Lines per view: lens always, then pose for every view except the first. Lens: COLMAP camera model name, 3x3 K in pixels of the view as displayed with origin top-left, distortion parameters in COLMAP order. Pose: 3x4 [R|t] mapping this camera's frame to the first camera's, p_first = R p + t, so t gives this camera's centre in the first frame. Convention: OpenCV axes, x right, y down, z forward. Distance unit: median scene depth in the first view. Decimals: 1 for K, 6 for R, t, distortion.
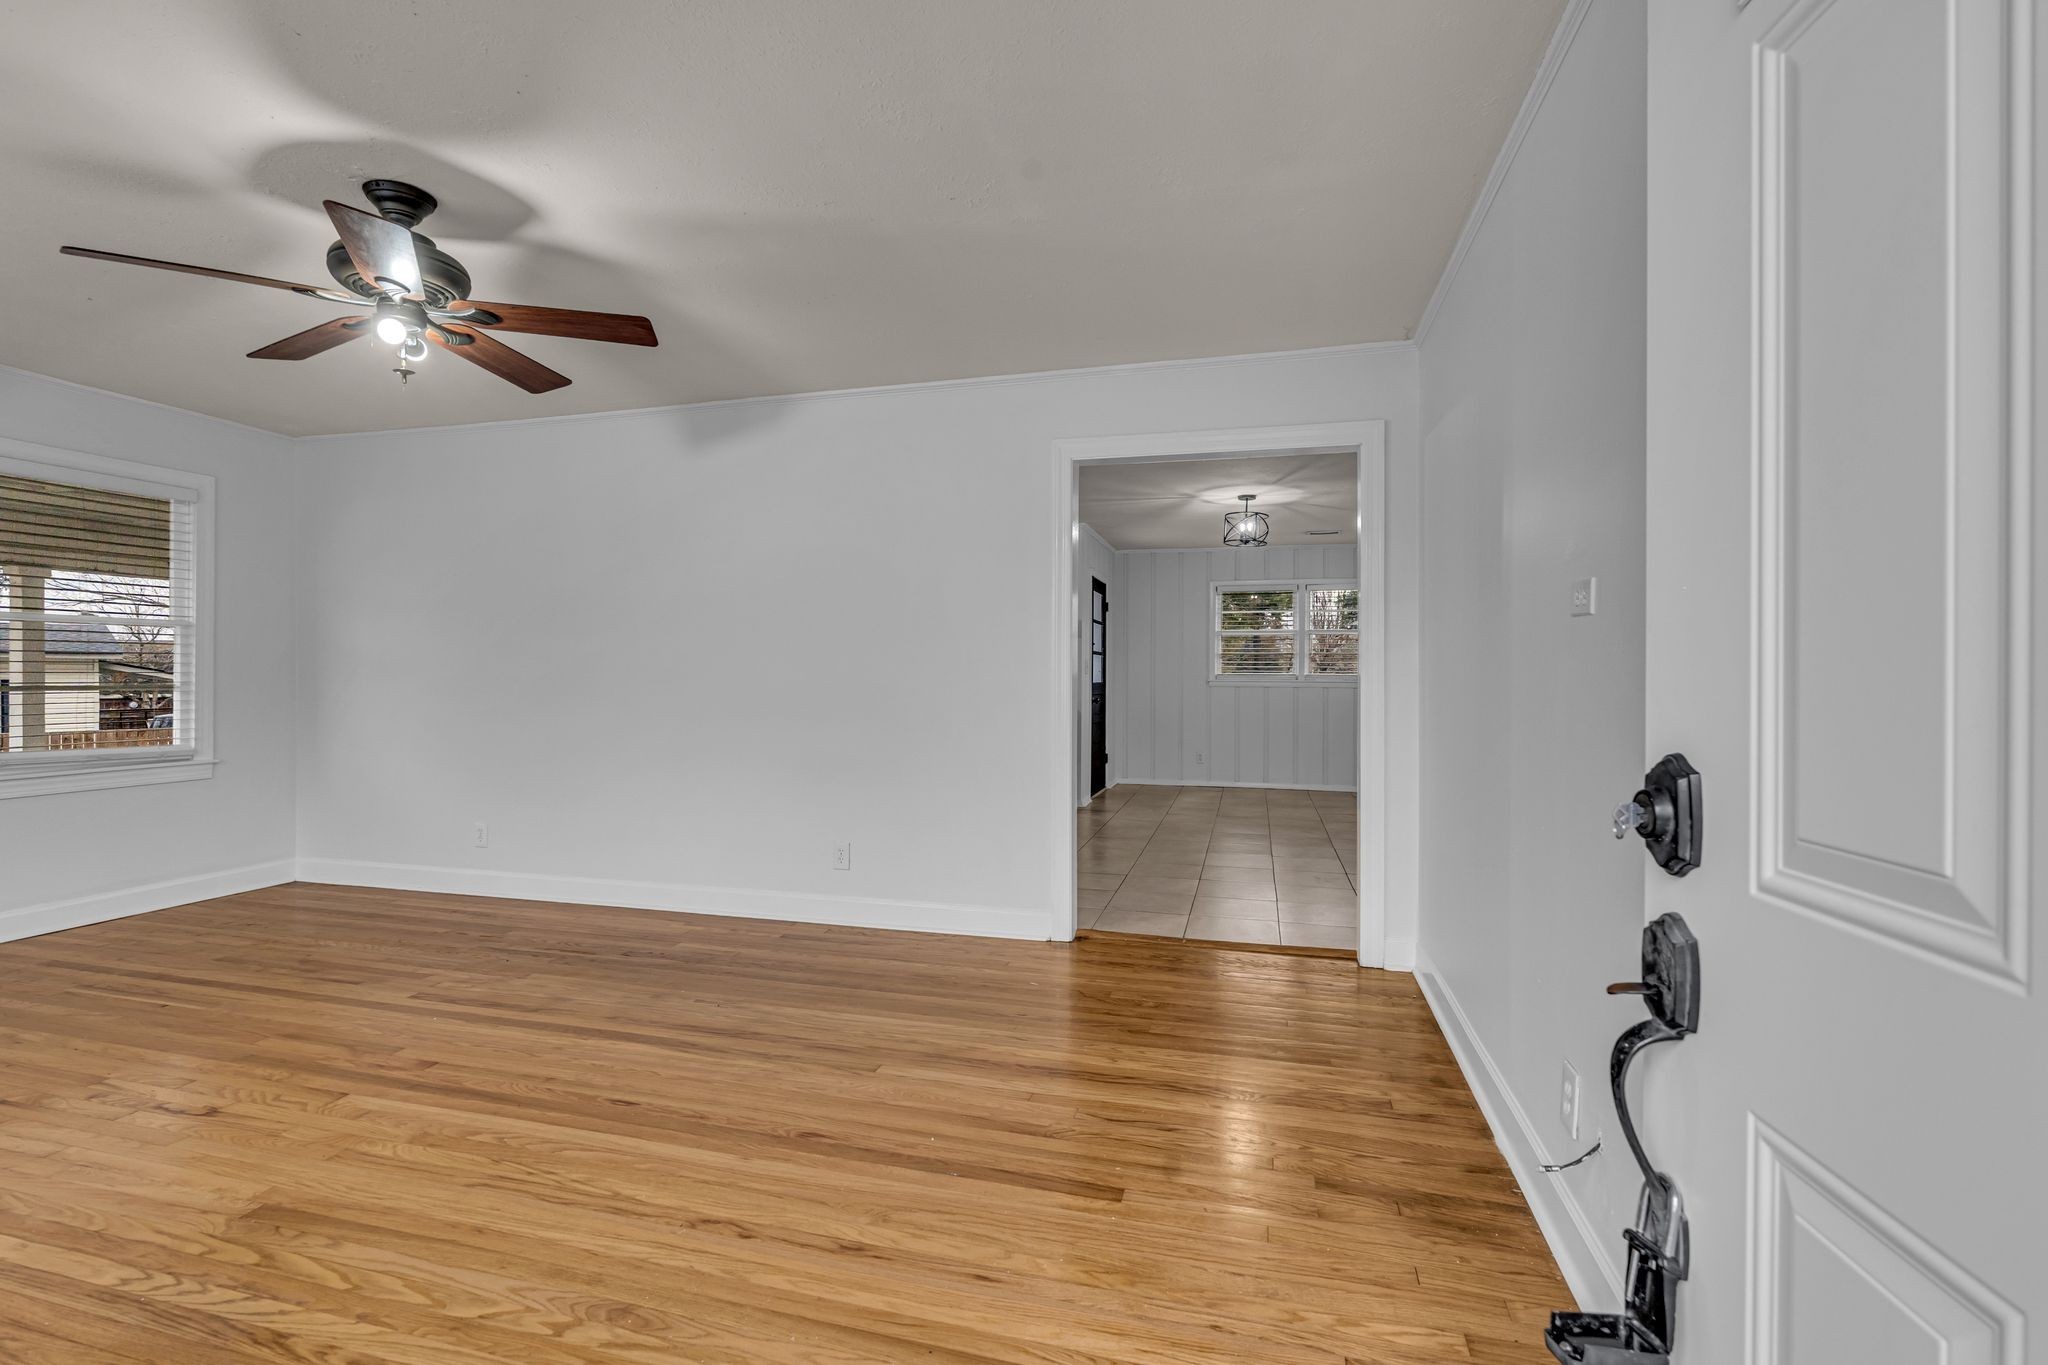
lens RADIAL K [[914.5, 0, 1006.4], [0, 914.5, 674.5], [0, 0, 1]] dist [-0.001652, 0.000613]
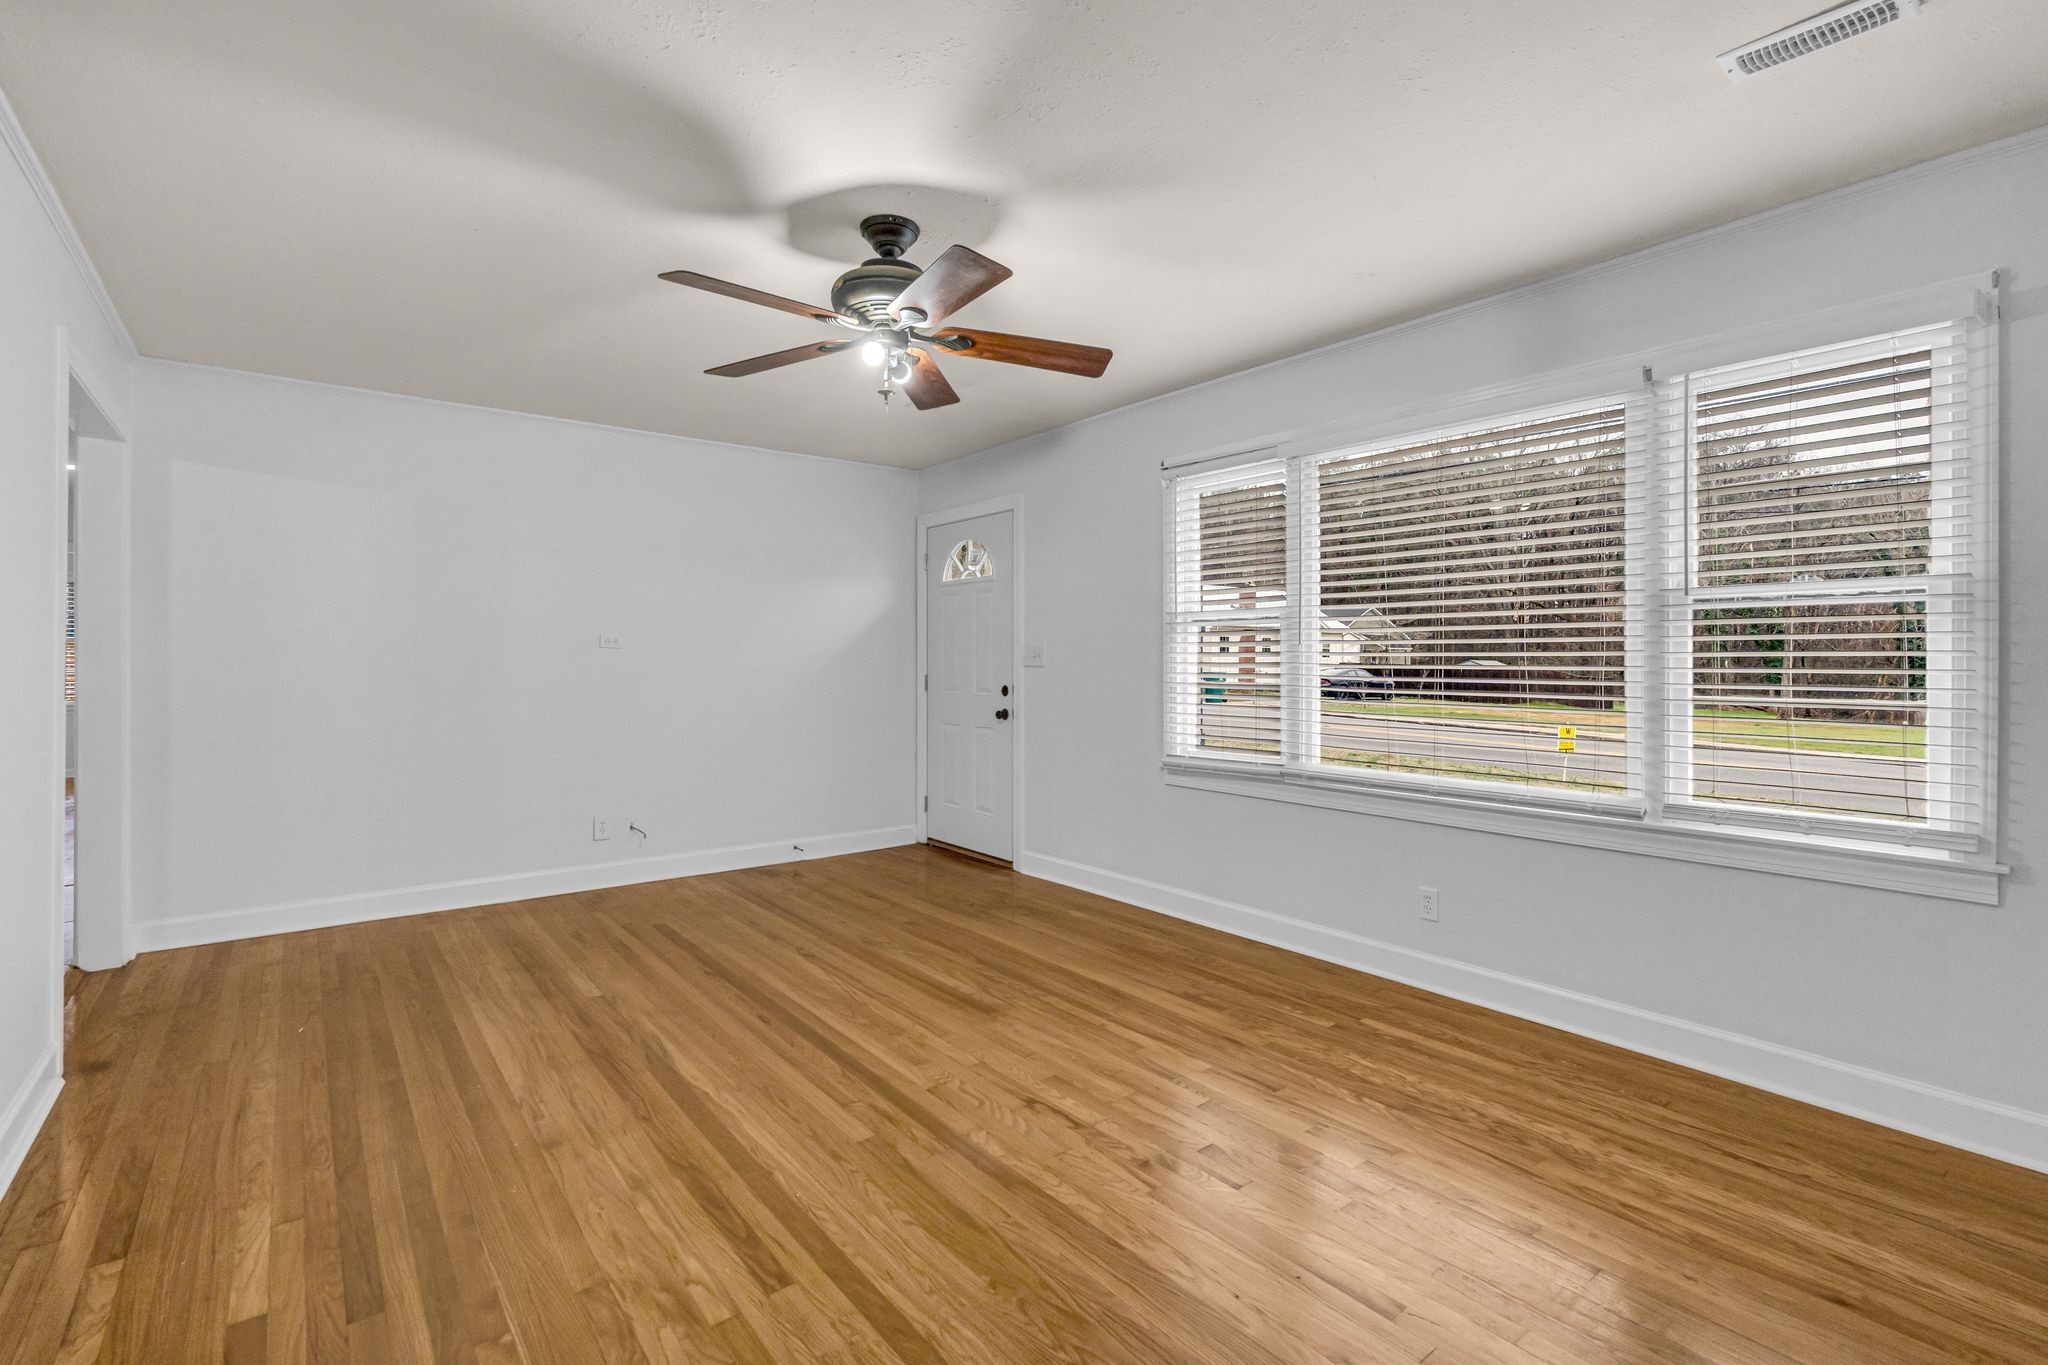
lens RADIAL K [[914.5, 0, 994.0], [0, 914.5, 667.4], [0, 0, 1]] dist [-0.001652, 0.000613]
pose [[-0.790992, -0.009780, 0.611748, -1.020550], [-0.007911, 0.999952, 0.005758, -0.015405], [-0.611776, -0.000285, -0.791031, 1.284450]]
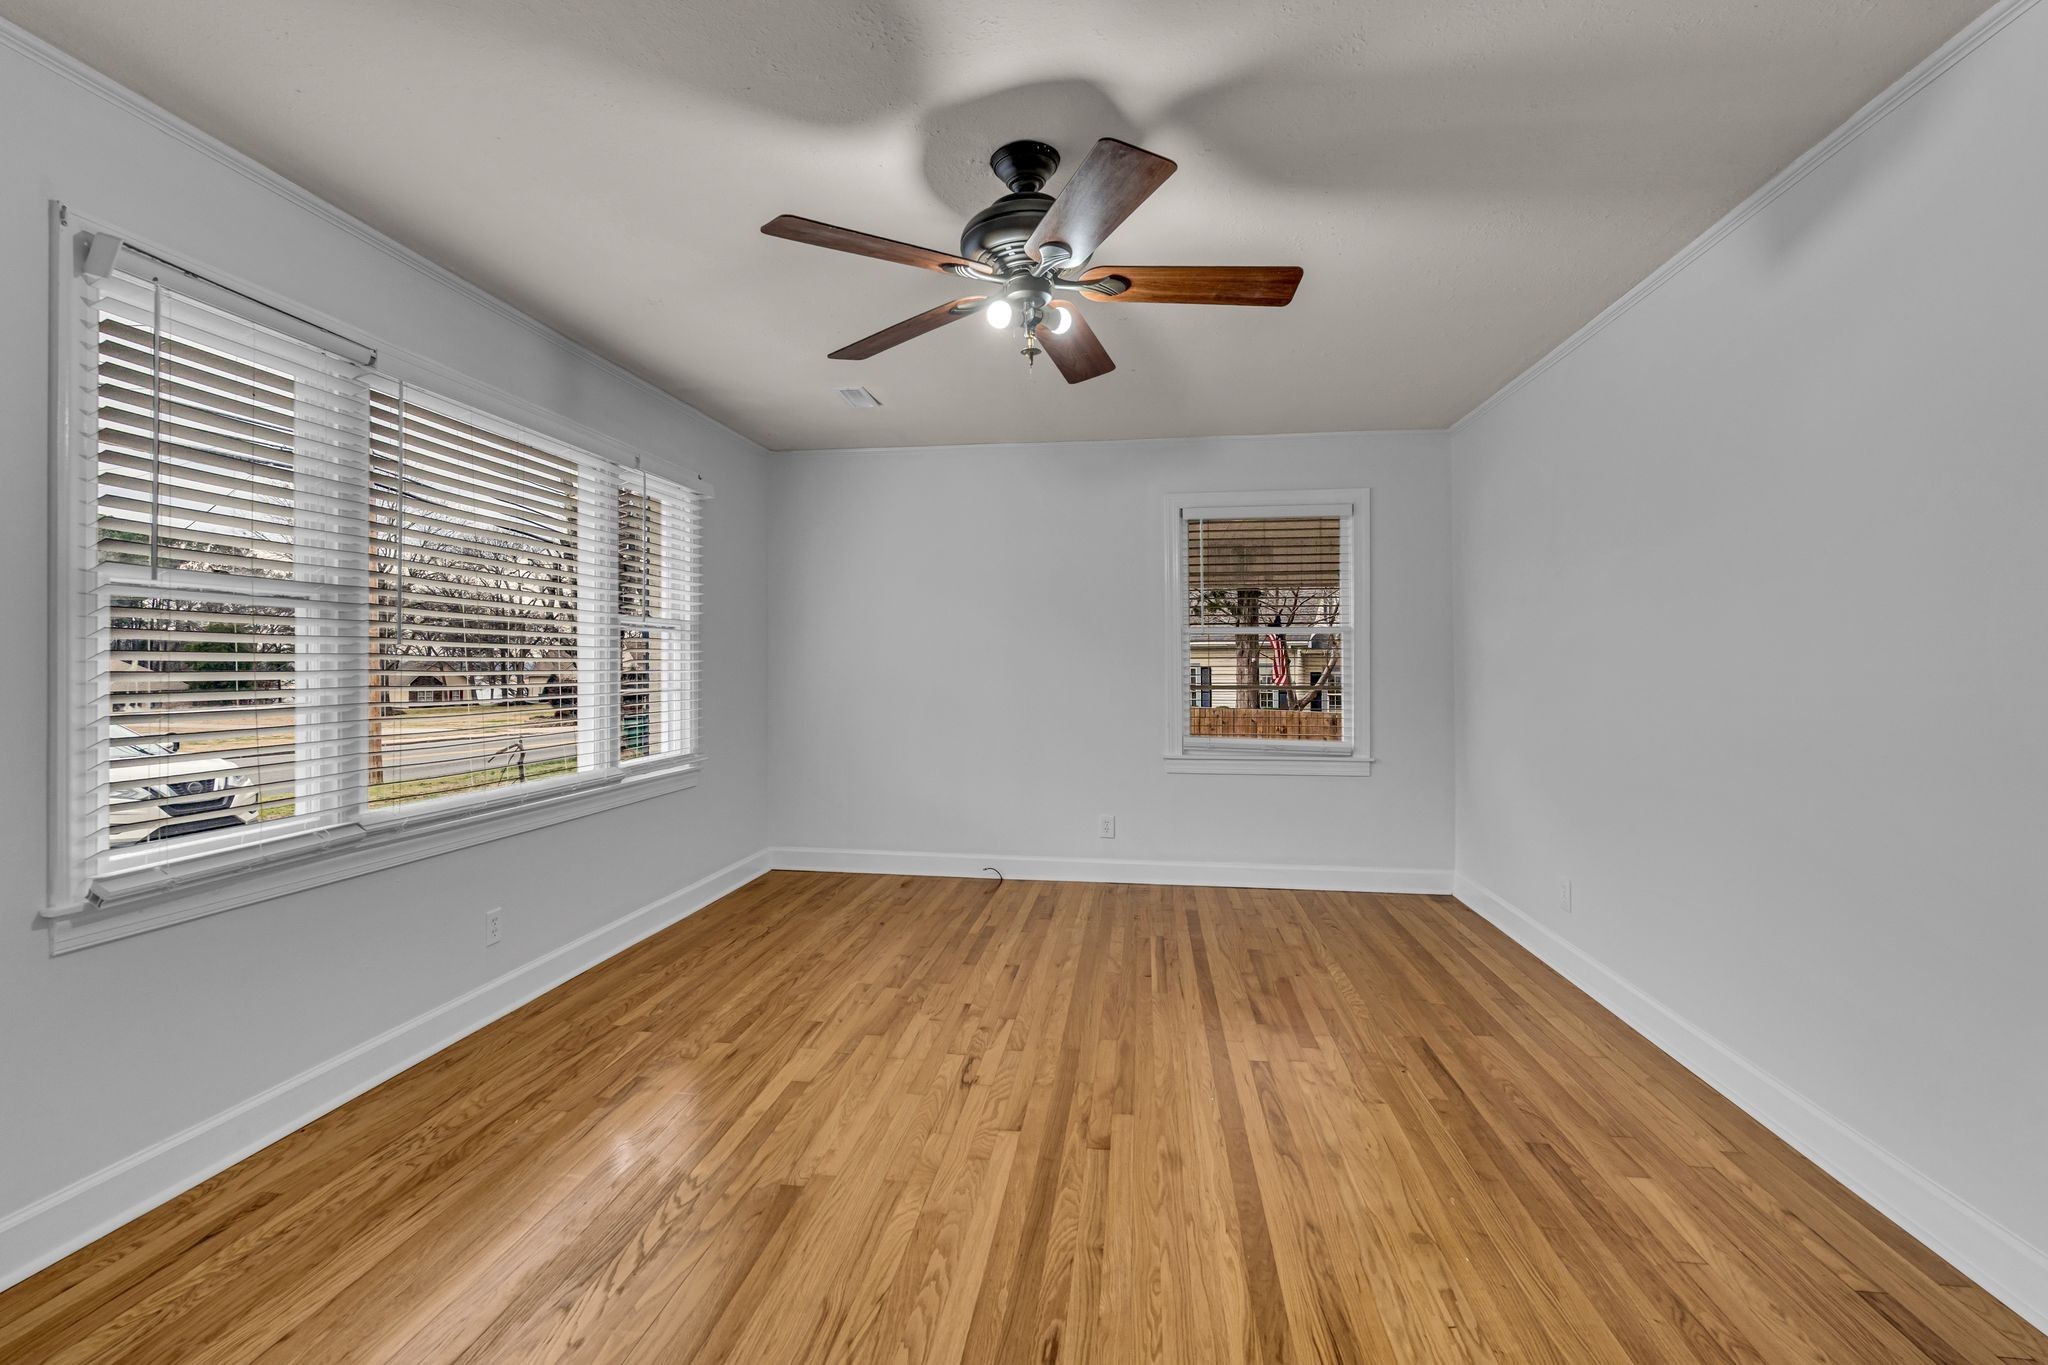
lens RADIAL K [[914.5, 0, 1009.8], [0, 914.5, 654.7], [0, 0, 1]] dist [-0.001652, 0.000613]
pose [[0.116150, -0.016153, -0.993100, 0.168561], [0.005981, 0.999861, -0.015563, -0.015534], [0.993214, -0.004132, 0.116231, 0.641165]]
